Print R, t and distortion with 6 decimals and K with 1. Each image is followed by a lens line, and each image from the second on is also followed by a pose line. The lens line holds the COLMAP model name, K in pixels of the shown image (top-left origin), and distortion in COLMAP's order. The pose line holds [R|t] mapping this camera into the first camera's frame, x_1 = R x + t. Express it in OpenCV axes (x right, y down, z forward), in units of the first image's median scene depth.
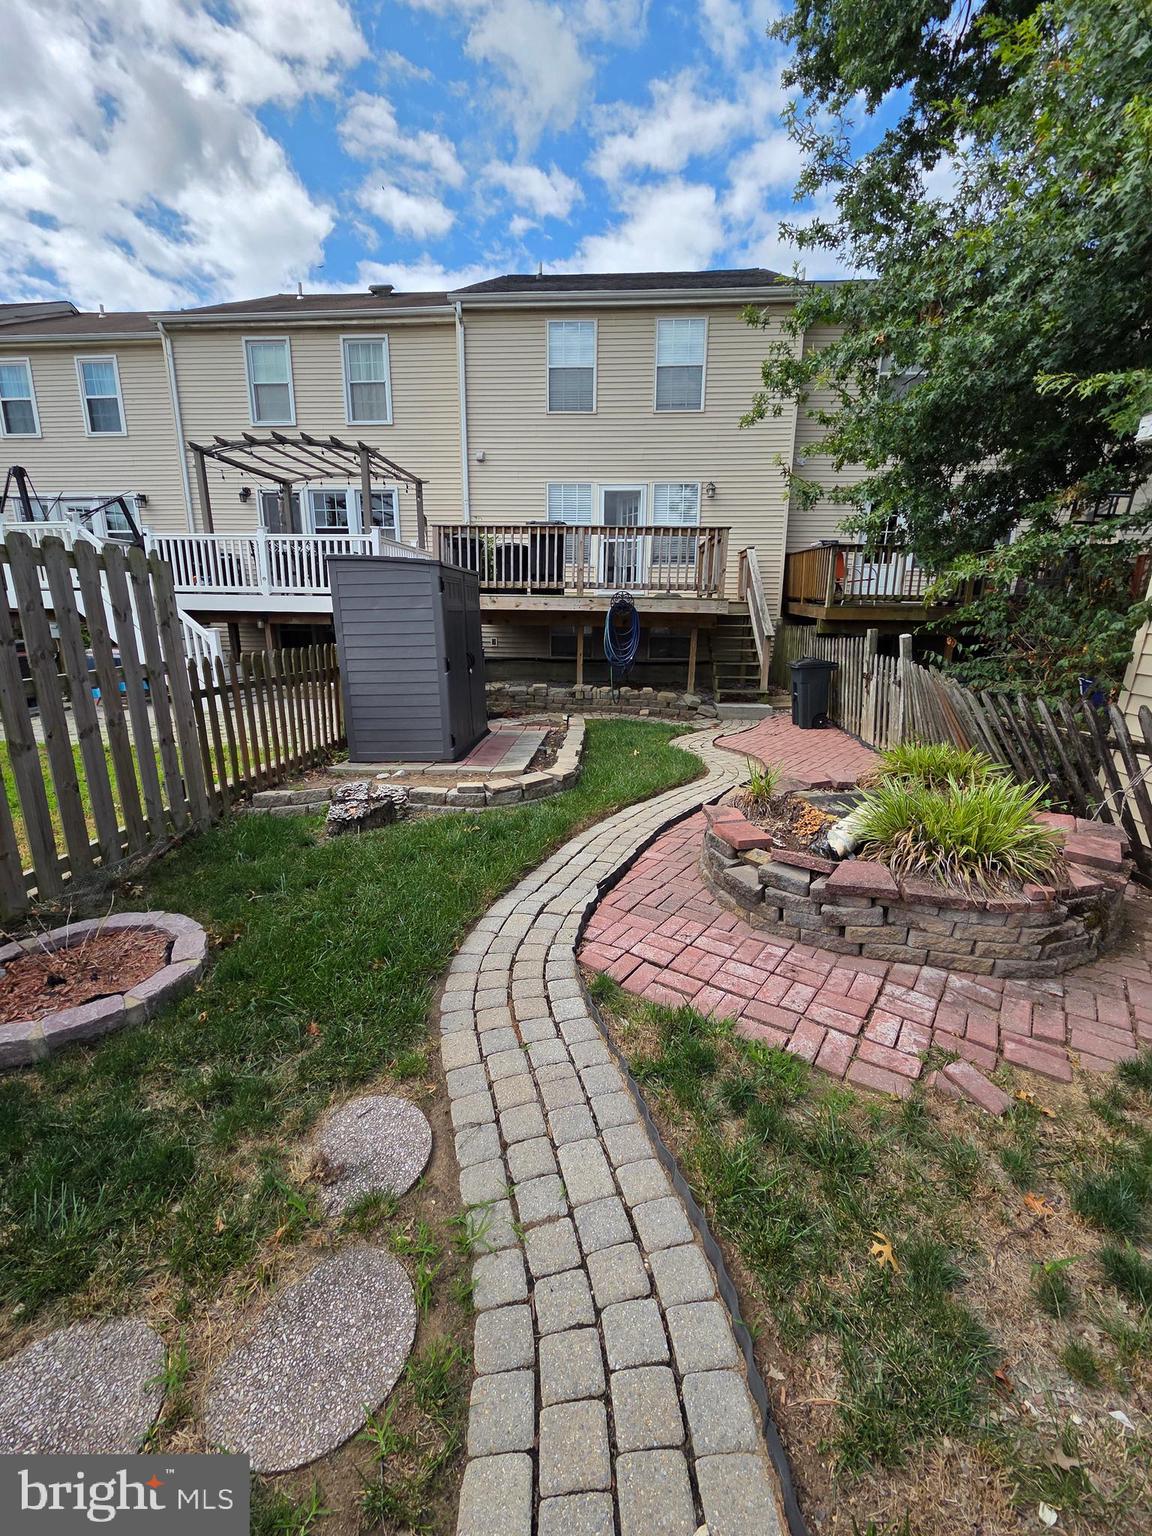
lens RADIAL K [[632.6, 0, 576.0], [0, 632.6, 768.0], [0, 0, 1]] dist [0.001508, -0.000960]
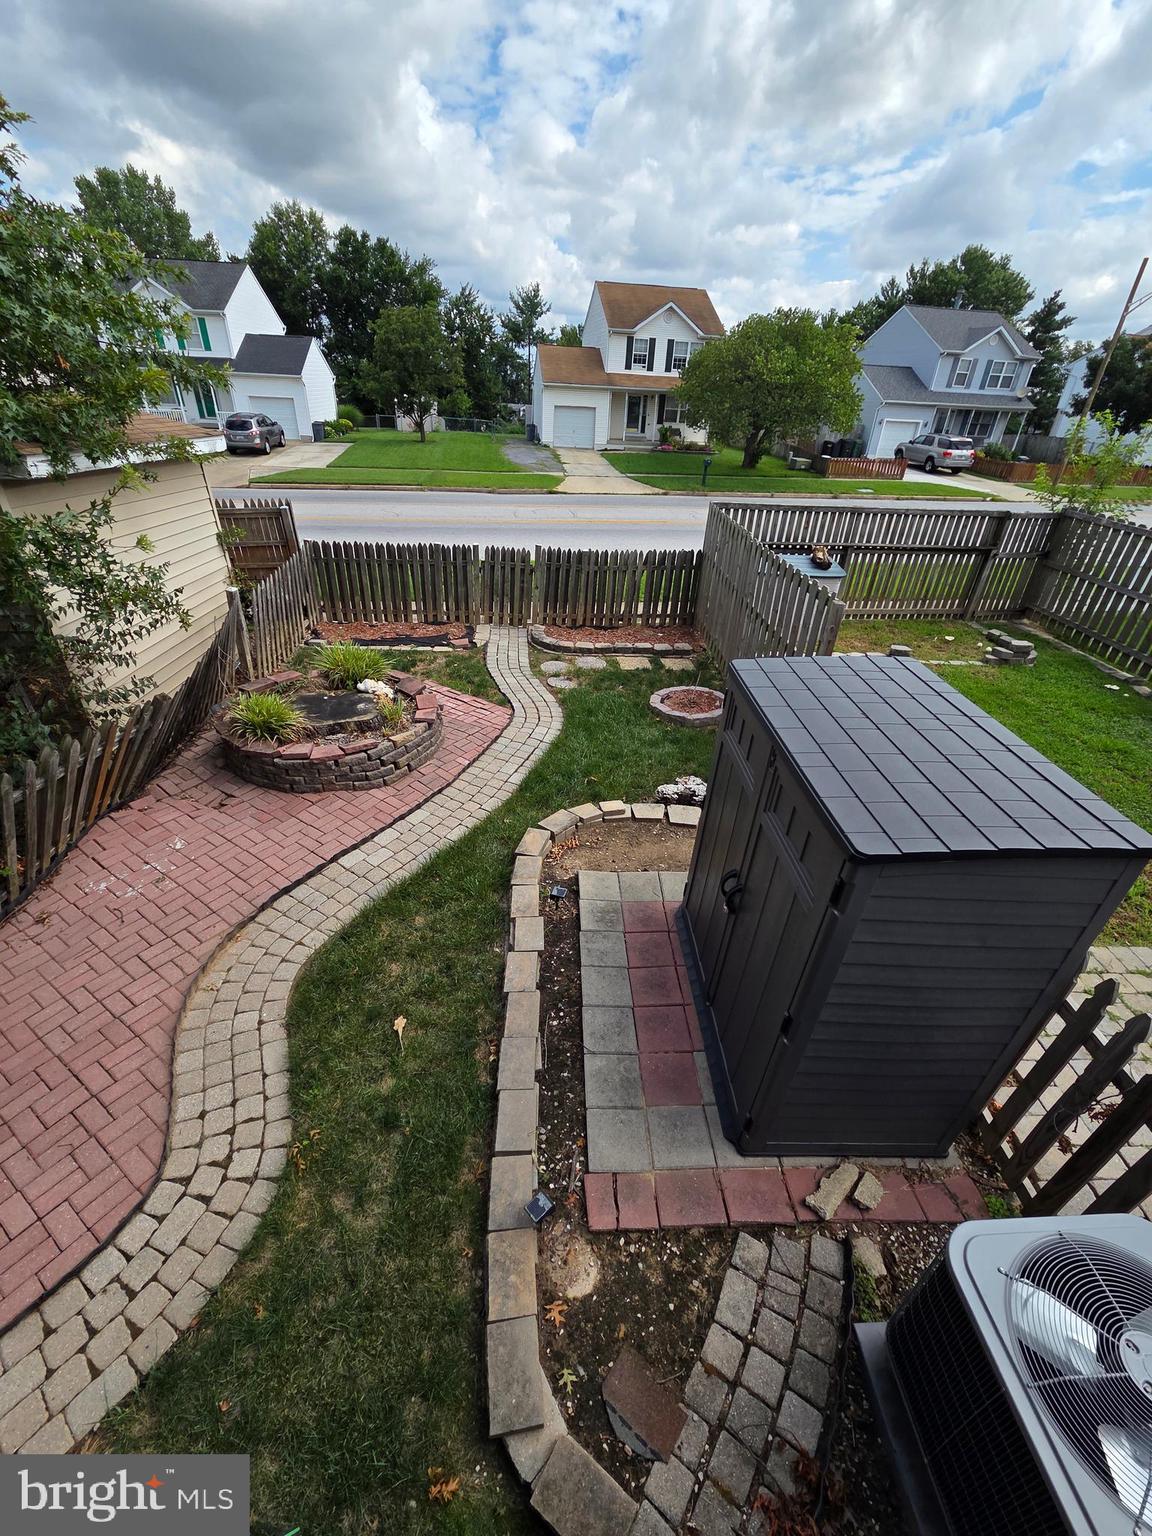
lens RADIAL K [[632.6, 0, 576.0], [0, 632.6, 768.0], [0, 0, 1]] dist [0.001508, -0.000960]
pose [[-0.994963, 0.005562, -0.100090, 0.006370], [-0.067559, 0.700432, 0.710514, -1.548228], [0.074058, 0.713697, -0.696528, 3.346707]]
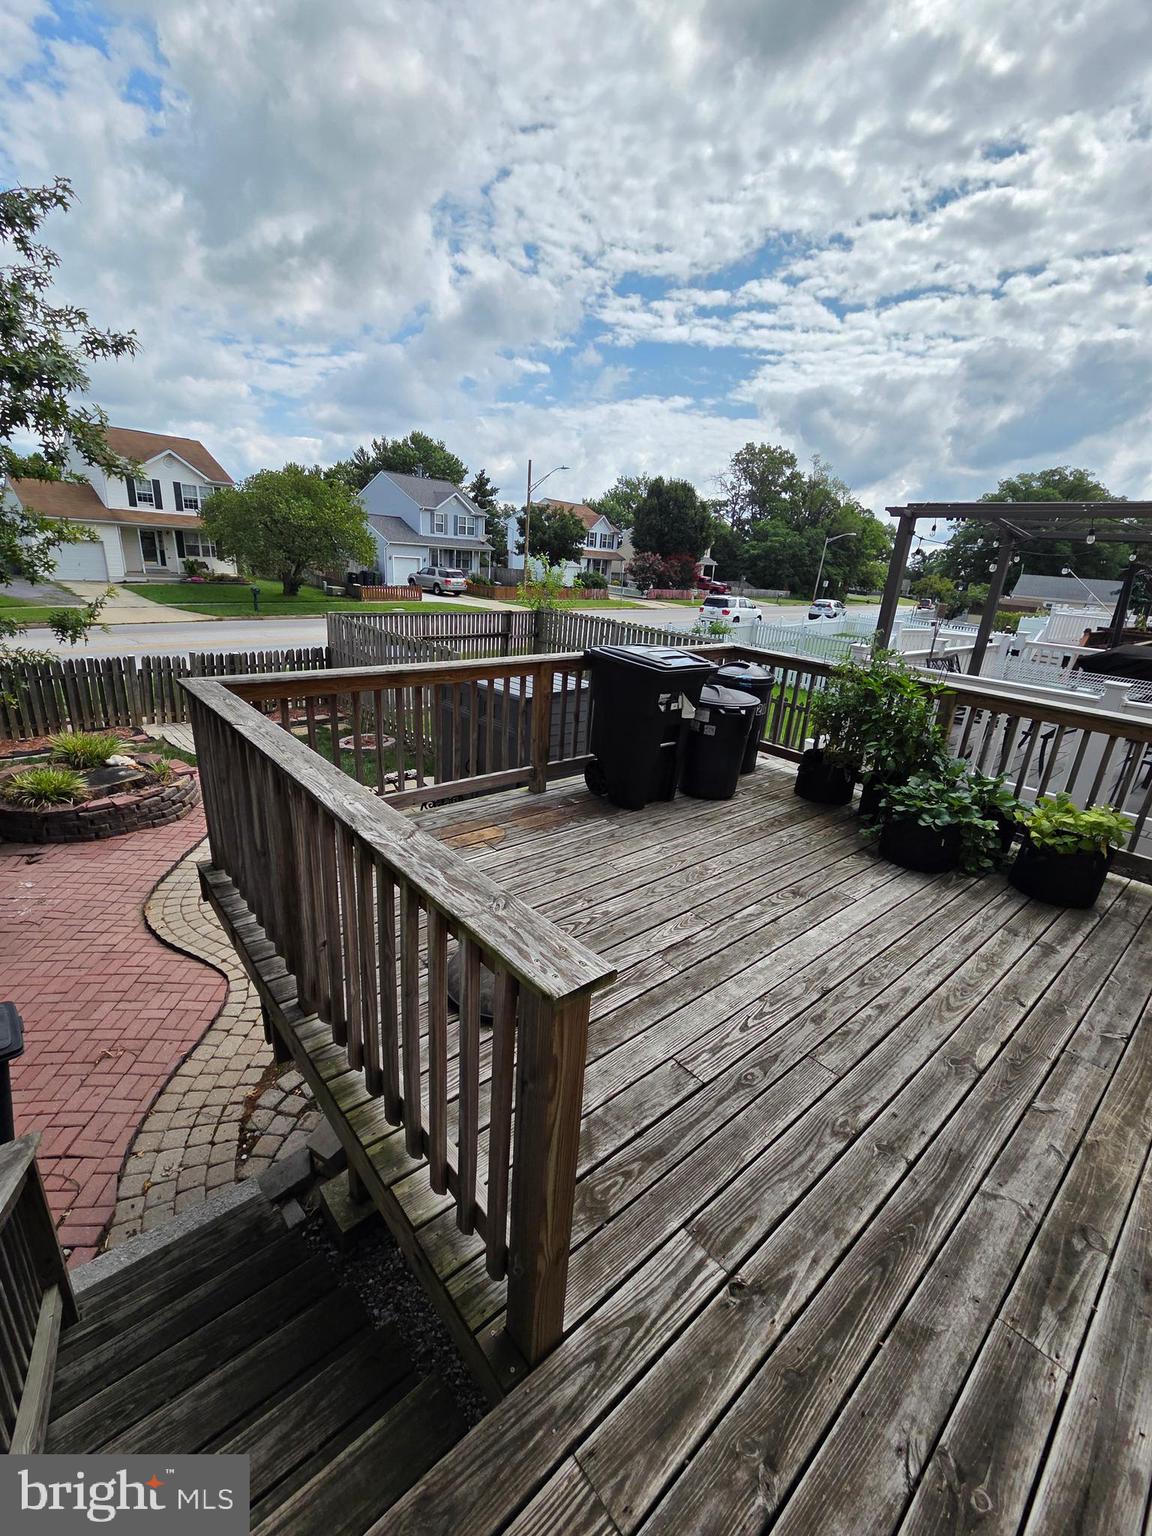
lens RADIAL K [[632.6, 0, 576.0], [0, 632.6, 768.0], [0, 0, 1]] dist [0.001508, -0.000960]
pose [[-0.709194, 0.173570, -0.683314, 1.138556], [-0.243510, 0.849265, 0.468456, -1.865186], [0.661624, 0.498620, -0.560028, 4.511357]]
